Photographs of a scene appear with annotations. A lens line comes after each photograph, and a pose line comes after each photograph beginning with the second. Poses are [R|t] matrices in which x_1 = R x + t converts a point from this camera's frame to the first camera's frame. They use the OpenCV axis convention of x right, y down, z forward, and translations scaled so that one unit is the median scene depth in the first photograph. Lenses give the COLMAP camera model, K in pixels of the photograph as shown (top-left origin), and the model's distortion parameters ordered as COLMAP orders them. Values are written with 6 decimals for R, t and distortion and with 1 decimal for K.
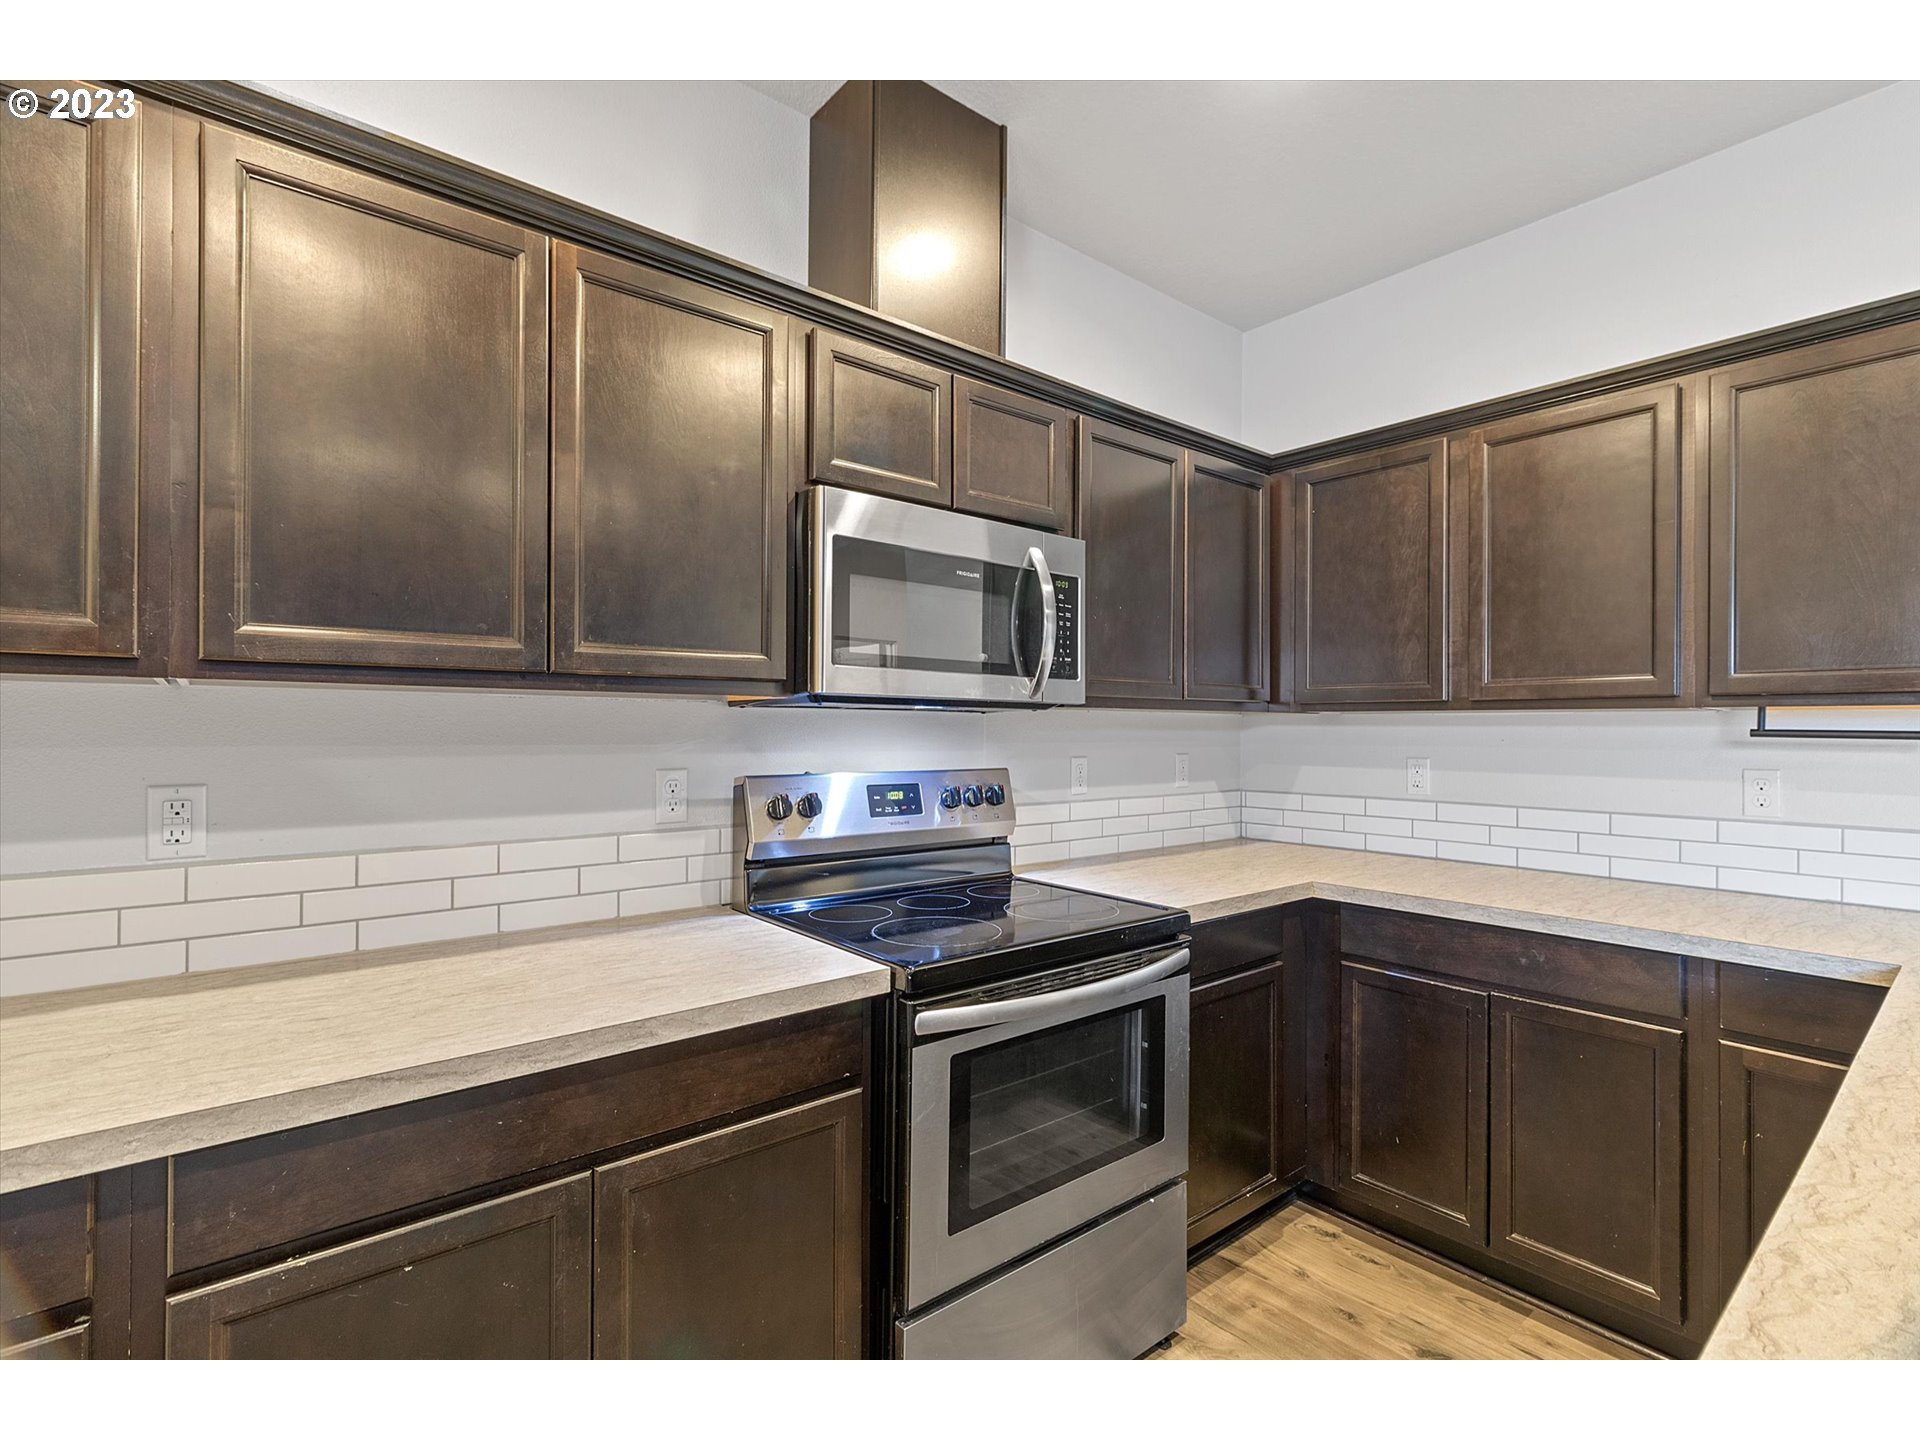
lens RADIAL K [[899.8, 0, 971.0], [0, 899.8, 723.5], [0, 0, 1]] dist [0.002432, 0.000249]
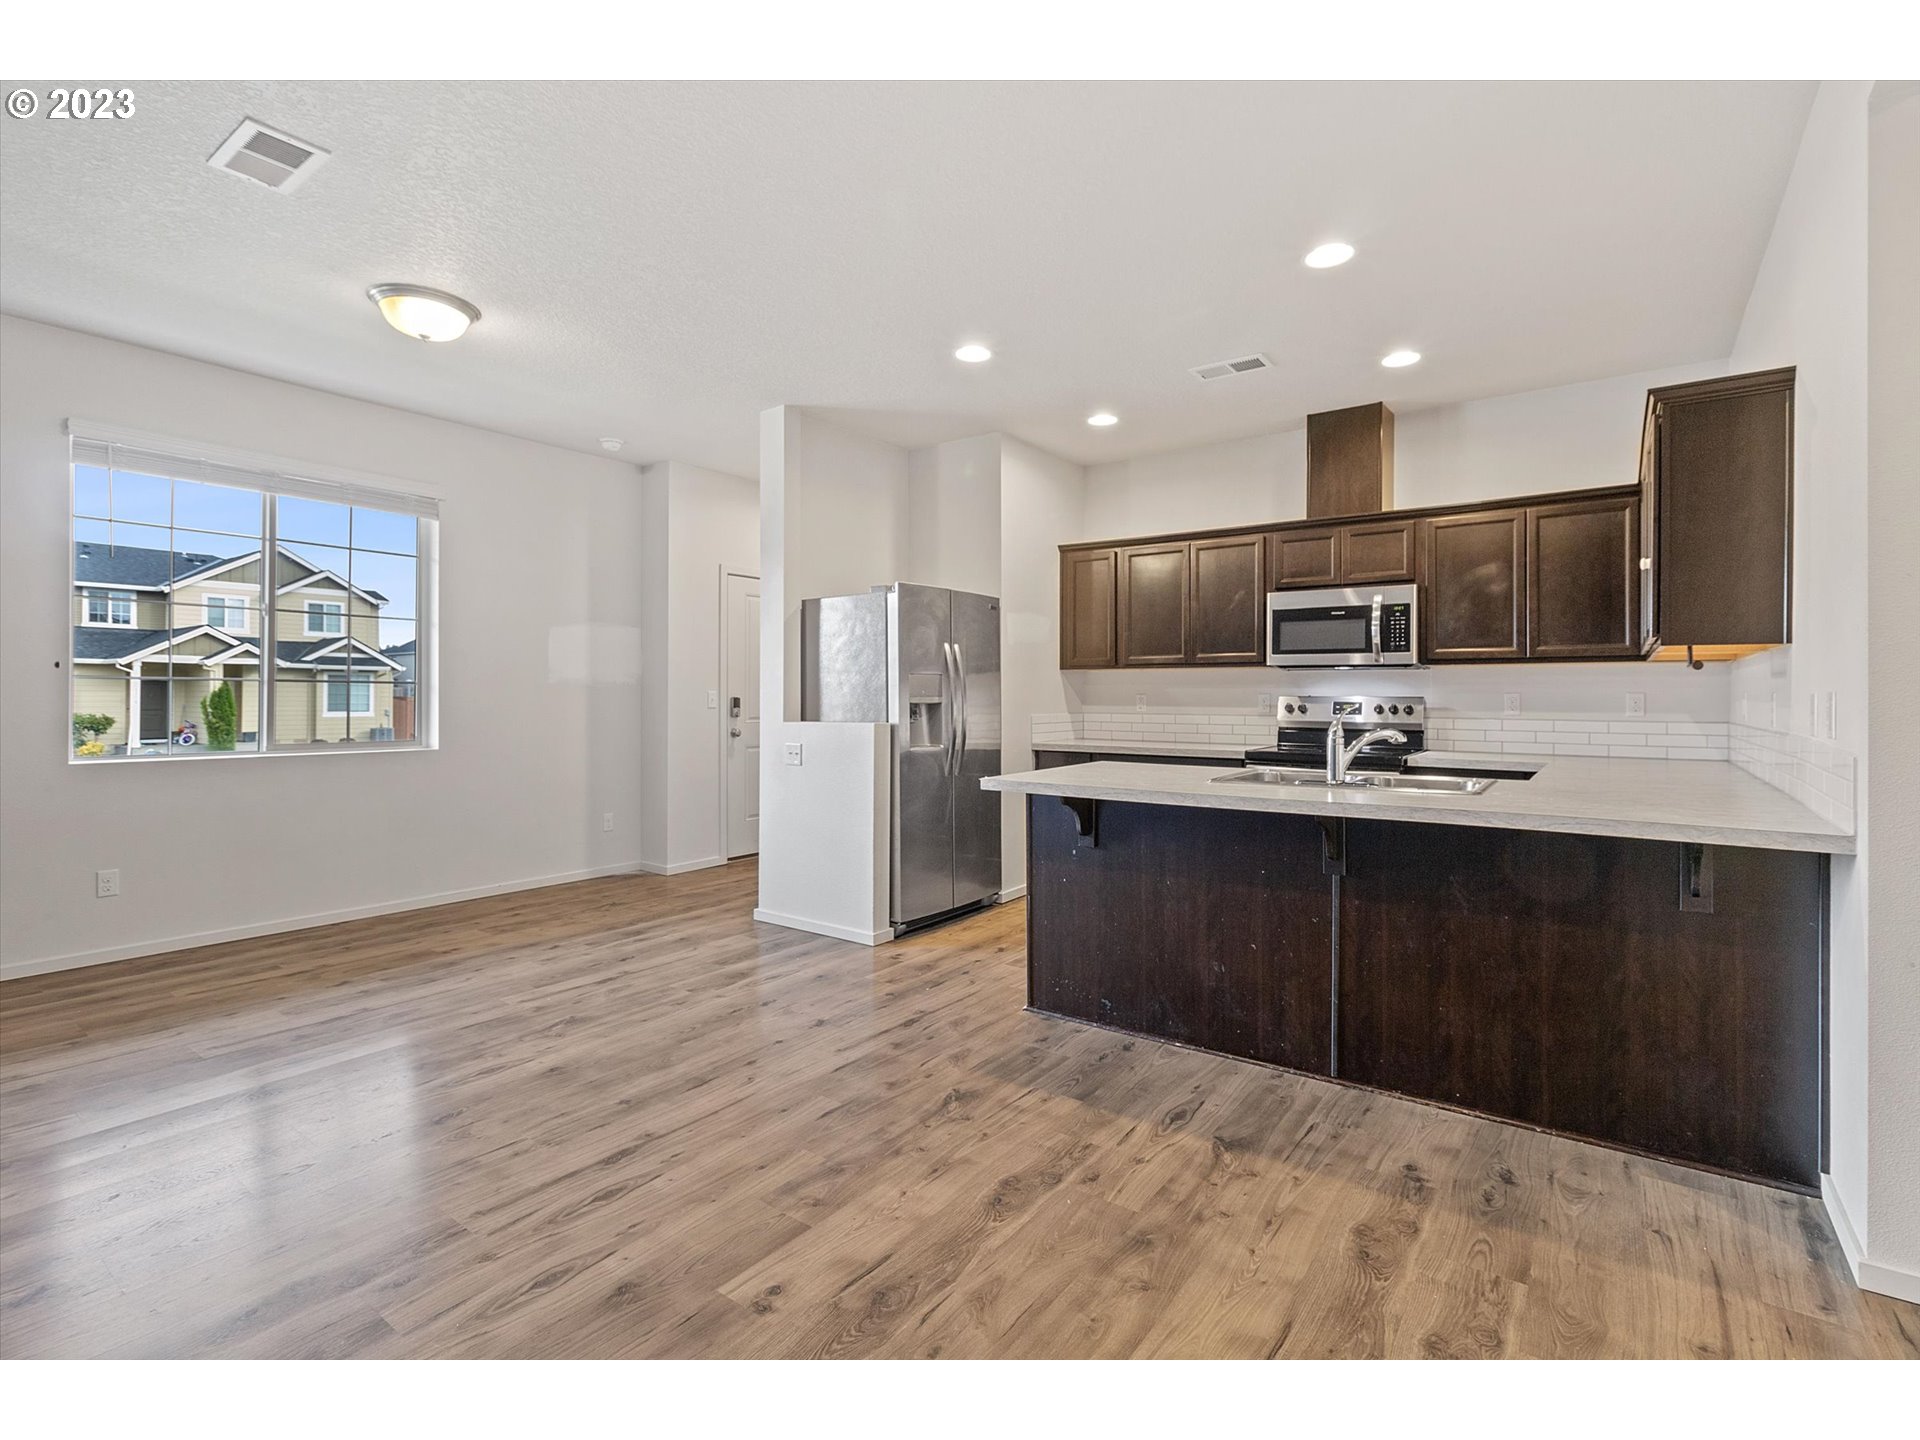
lens RADIAL K [[899.5, 0, 963.1], [0, 899.5, 696.1], [0, 0, 1]] dist [0.014632, 0.000192]
pose [[0.245593, -0.002805, -0.969369, 2.046588], [0.002166, 0.999995, -0.002345, 0.059948], [0.969371, -0.001524, 0.245598, -0.560703]]
